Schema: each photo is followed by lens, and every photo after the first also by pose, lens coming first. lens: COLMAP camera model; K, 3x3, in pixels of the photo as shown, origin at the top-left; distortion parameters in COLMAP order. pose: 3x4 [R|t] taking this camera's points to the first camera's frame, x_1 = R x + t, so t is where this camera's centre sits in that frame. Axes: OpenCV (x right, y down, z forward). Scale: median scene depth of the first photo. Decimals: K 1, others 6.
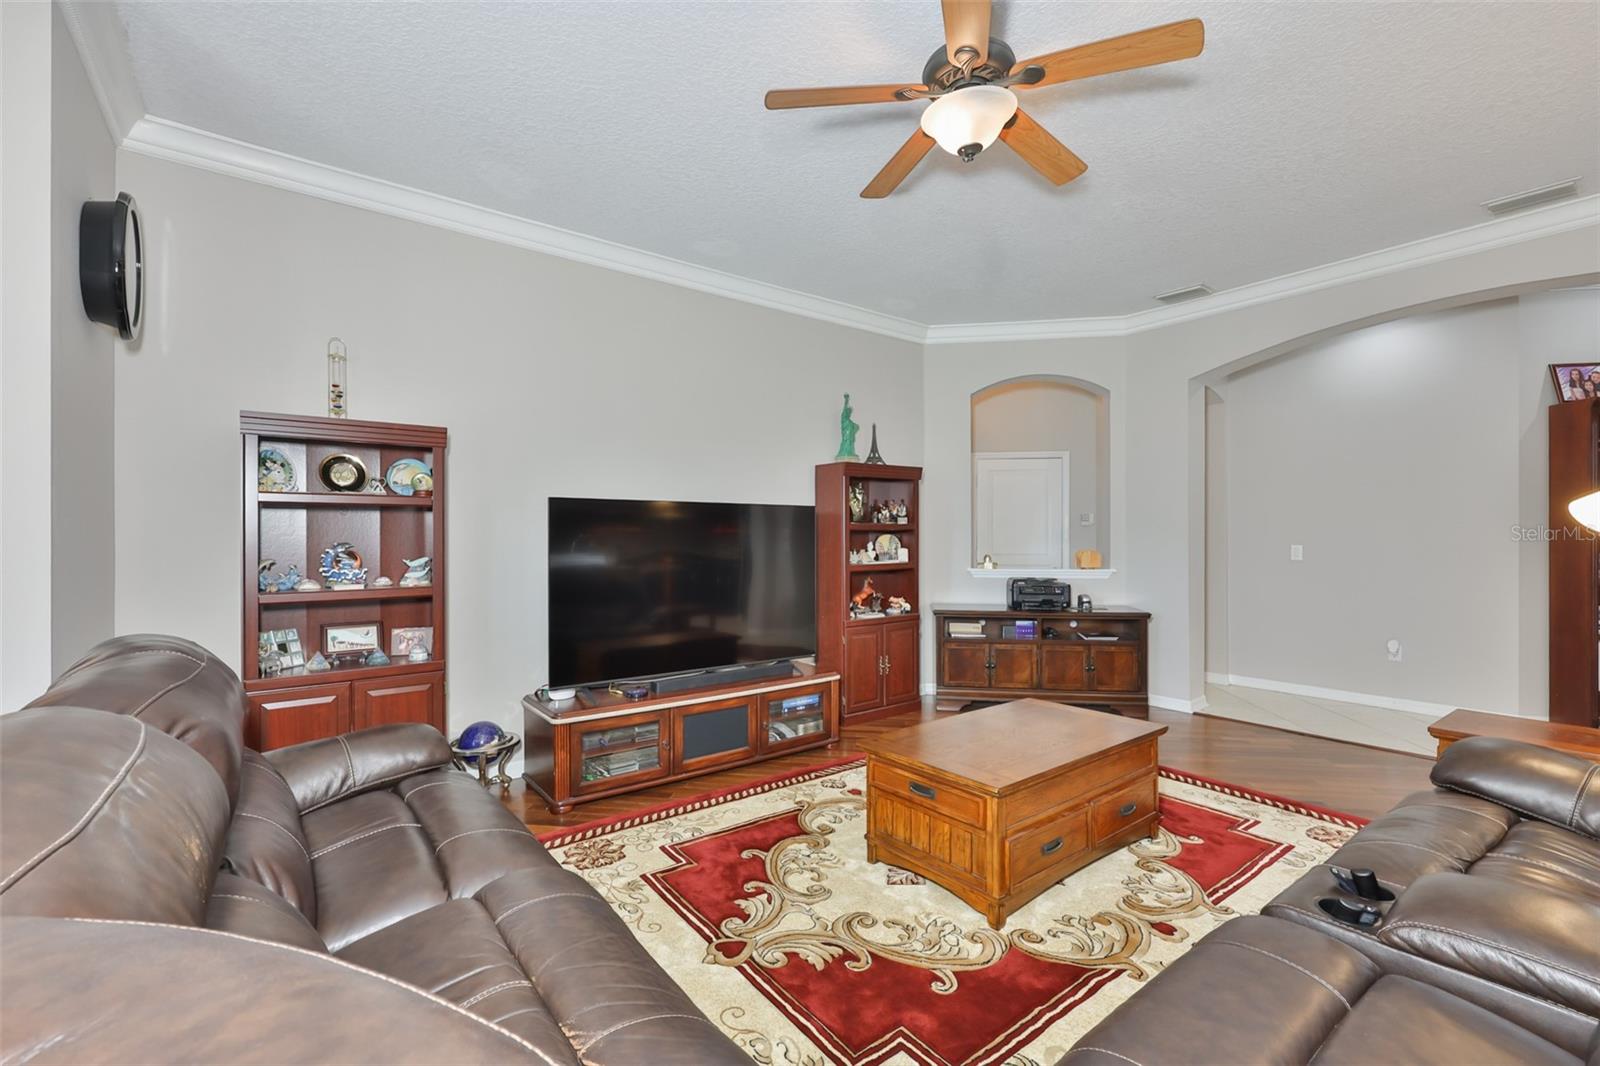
lens RADIAL K [[698.1, 0, 791.0], [0, 698.1, 537.5], [0, 0, 1]] dist [0.003107, 0.000155]
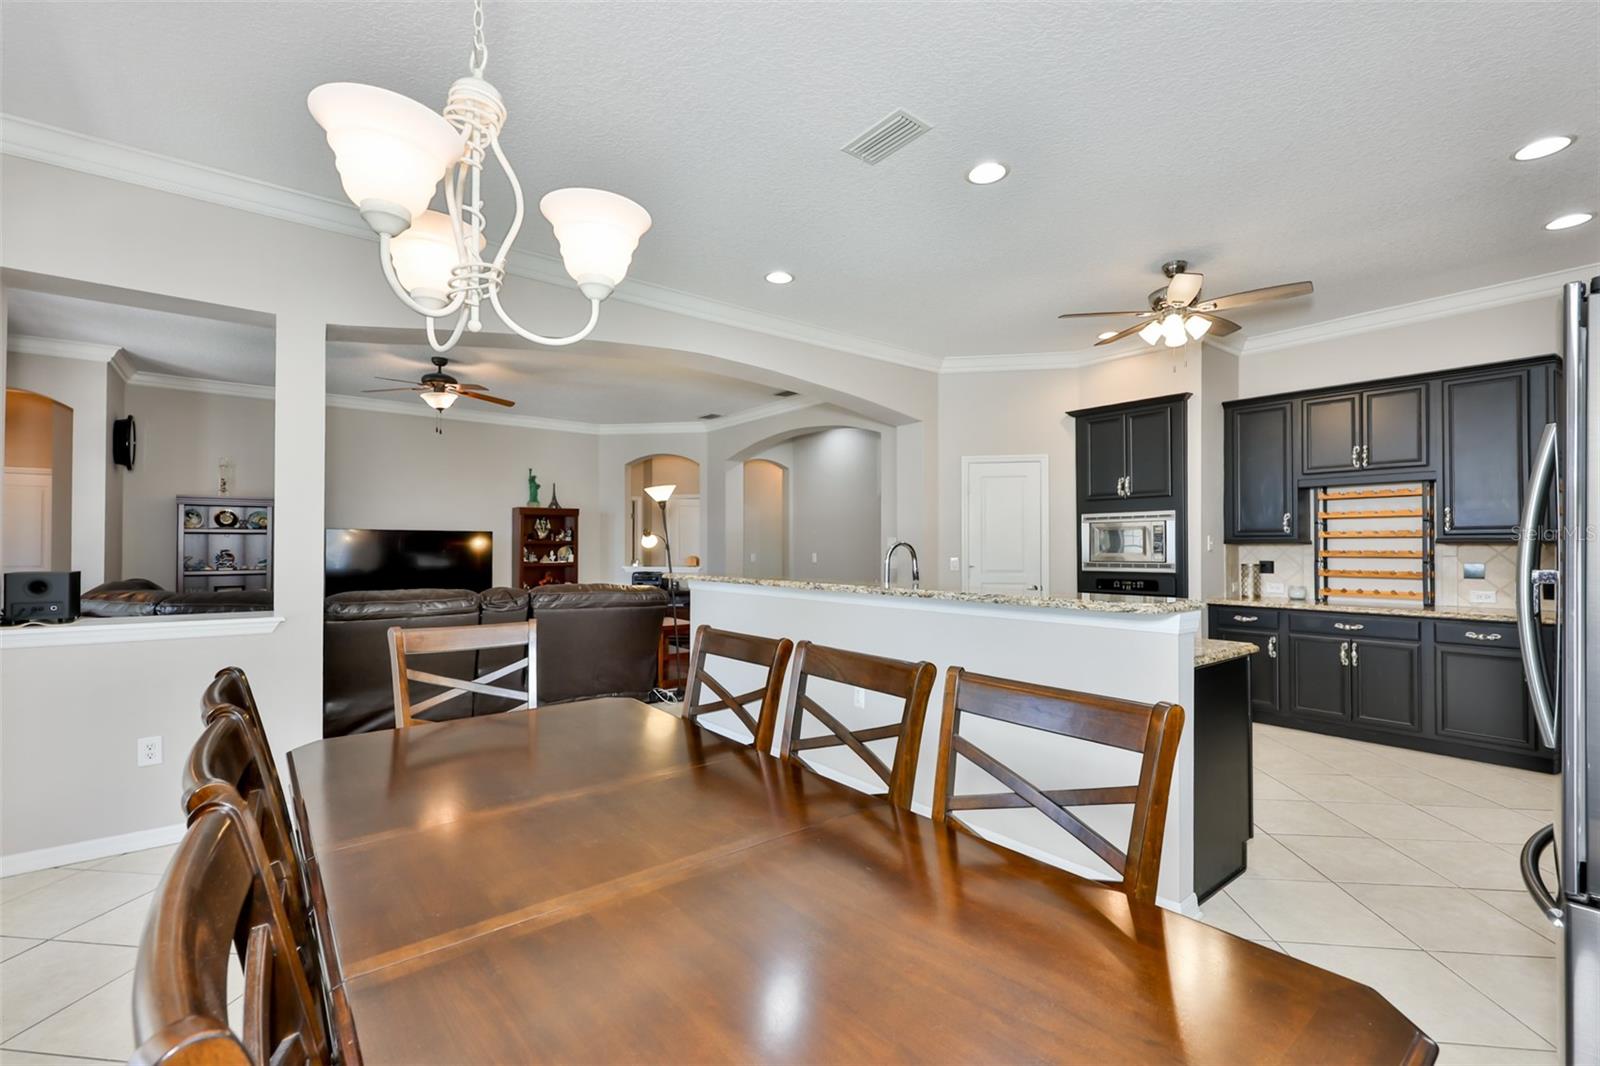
lens RADIAL K [[698.1, 0, 791.0], [0, 698.1, 537.5], [0, 0, 1]] dist [0.003107, 0.000155]
pose [[0.999782, -0.003544, 0.020564, 0.702251], [0.004046, 0.999693, -0.024460, 0.018791], [-0.020471, 0.024538, 0.999489, -0.795351]]
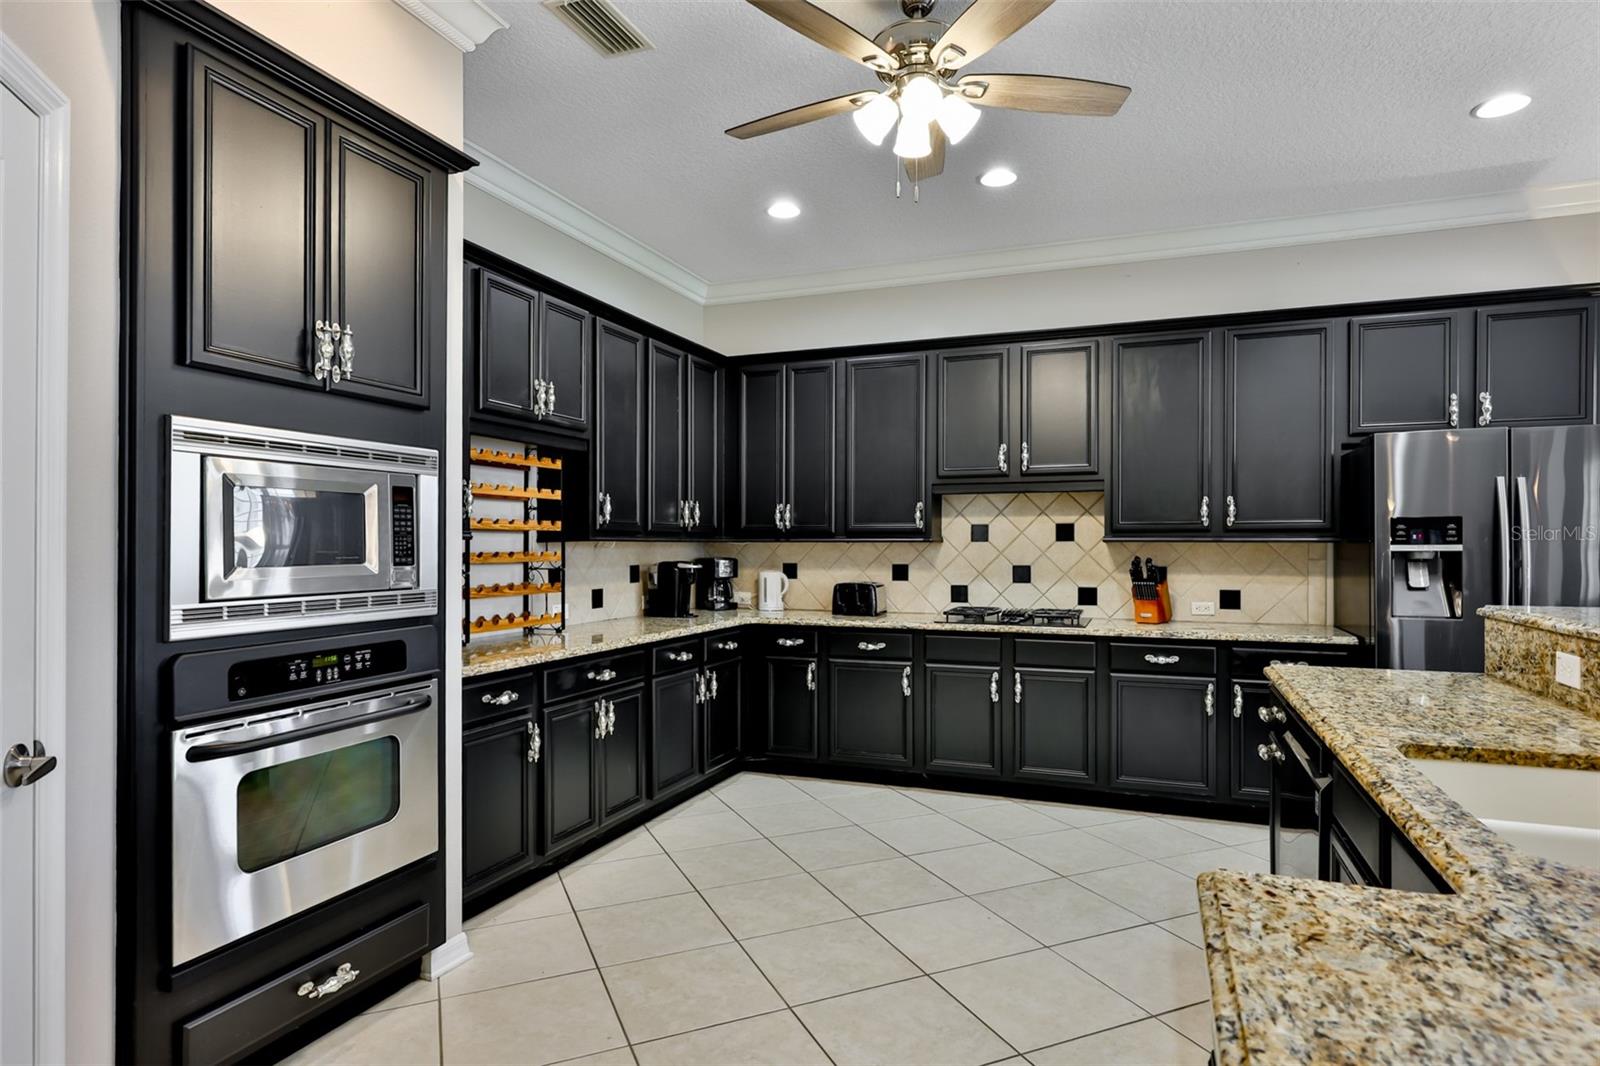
lens RADIAL K [[871.7, 0, 811.9], [0, 871.7, 546.1], [0, 0, 1]] dist [0.005877, -0.000011]
pose [[-0.532519, -0.004064, 0.846408, 0.761958], [0.007307, 0.999929, 0.009399, 0.006420], [-0.846387, 0.011190, -0.532451, 0.336005]]
